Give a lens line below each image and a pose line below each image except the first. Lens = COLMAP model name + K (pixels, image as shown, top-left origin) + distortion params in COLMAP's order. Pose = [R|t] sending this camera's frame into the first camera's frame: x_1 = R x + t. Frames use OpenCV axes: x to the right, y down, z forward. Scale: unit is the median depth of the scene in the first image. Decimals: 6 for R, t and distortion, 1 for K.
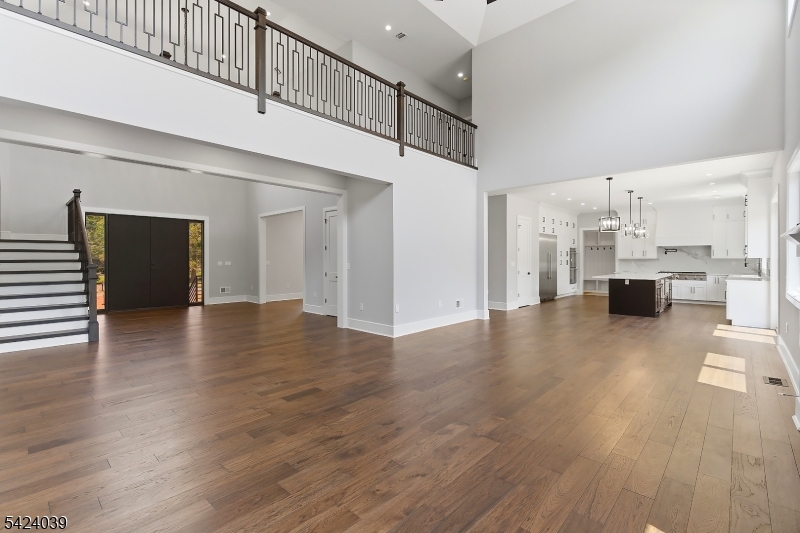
lens RADIAL K [[372.2, 0, 405.4], [0, 372.2, 253.9], [0, 0, 1]] dist [0.000001, -0.000019]
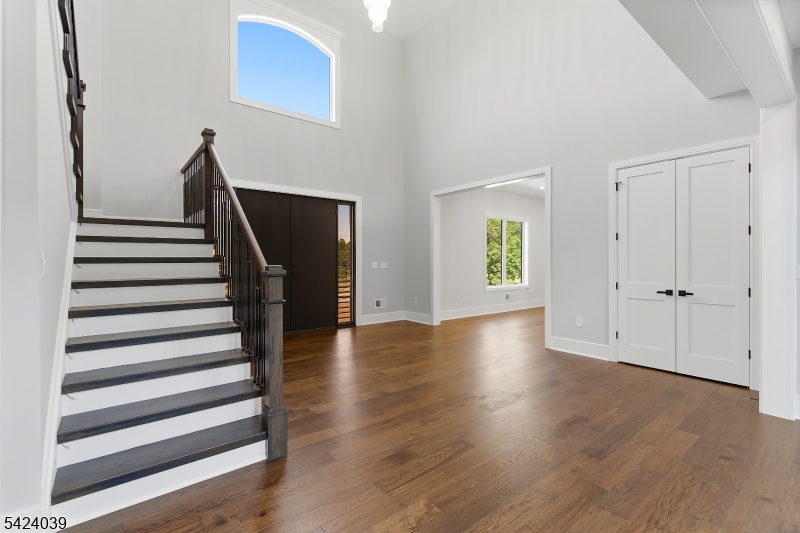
lens RADIAL K [[372.2, 0, 405.4], [0, 372.2, 253.9], [0, 0, 1]] dist [0.000001, -0.000019]
pose [[0.990498, -0.002883, -0.137498, -0.362380], [0.002248, 0.999986, -0.004775, 0.008929], [0.137510, 0.004421, 0.990491, 0.347888]]
